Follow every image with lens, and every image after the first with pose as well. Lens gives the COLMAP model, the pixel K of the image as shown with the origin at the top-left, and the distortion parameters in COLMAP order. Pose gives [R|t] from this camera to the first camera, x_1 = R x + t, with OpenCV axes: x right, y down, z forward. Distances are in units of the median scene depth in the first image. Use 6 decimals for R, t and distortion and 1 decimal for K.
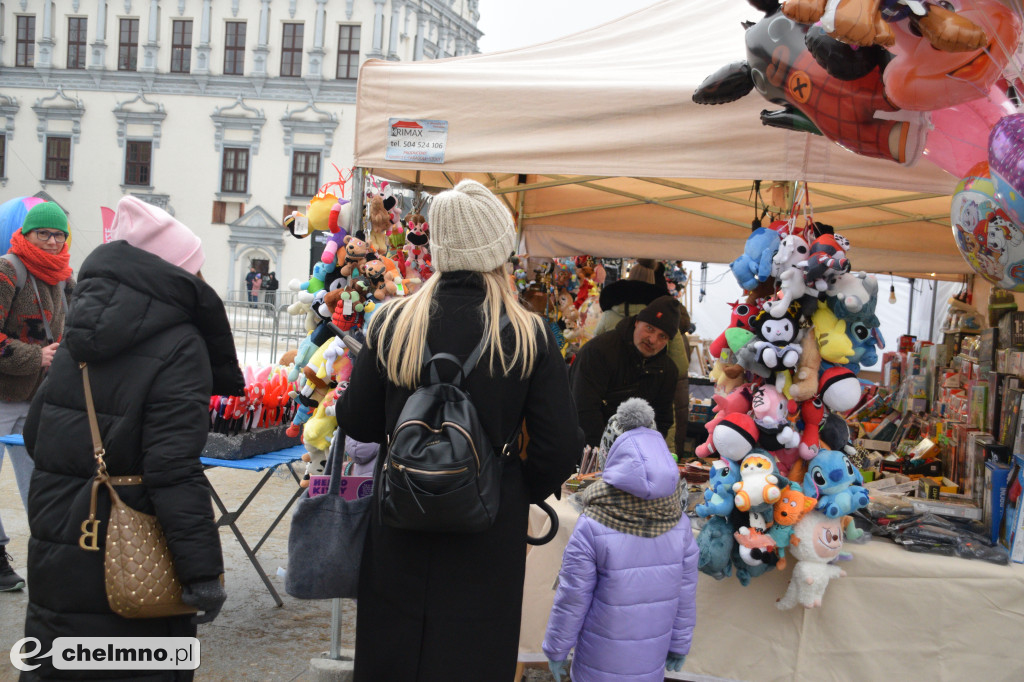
lens RADIAL K [[1251.0, 0, 511.8], [0, 1251.0, 377.0], [0, 0, 1]] dist [-0.040502, 0.317824]
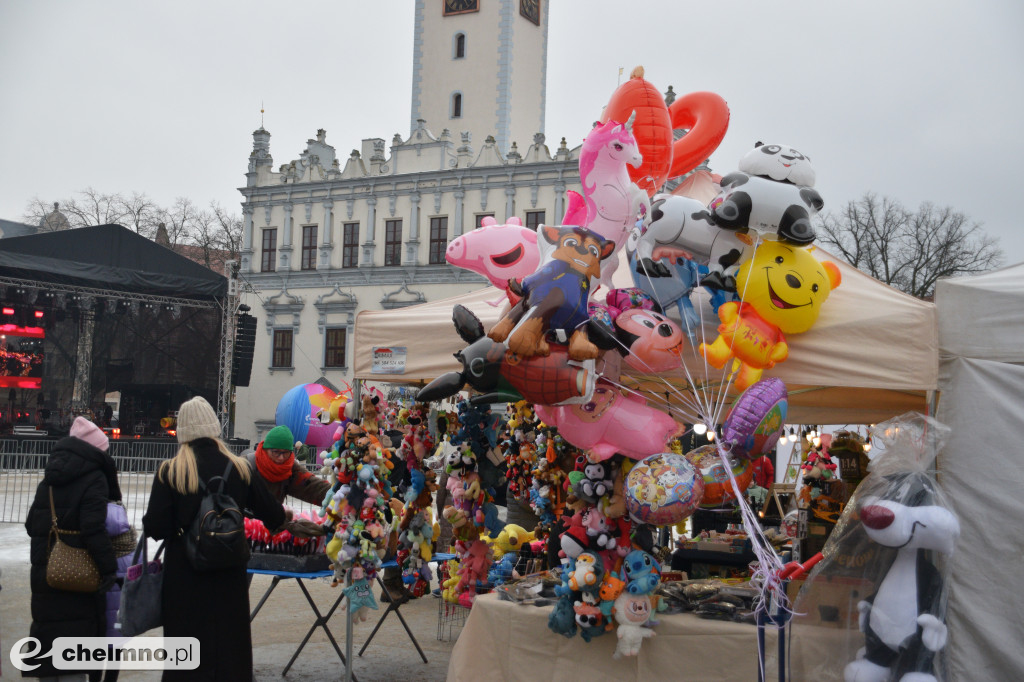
lens RADIAL K [[1251.0, 0, 511.8], [0, 1251.0, 377.0], [0, 0, 1]] dist [-0.040502, 0.317824]
pose [[0.974943, -0.054265, -0.215734, 0.408236], [0.025629, 0.990733, -0.133384, 0.045049], [0.220973, 0.124513, 0.967299, -0.480609]]
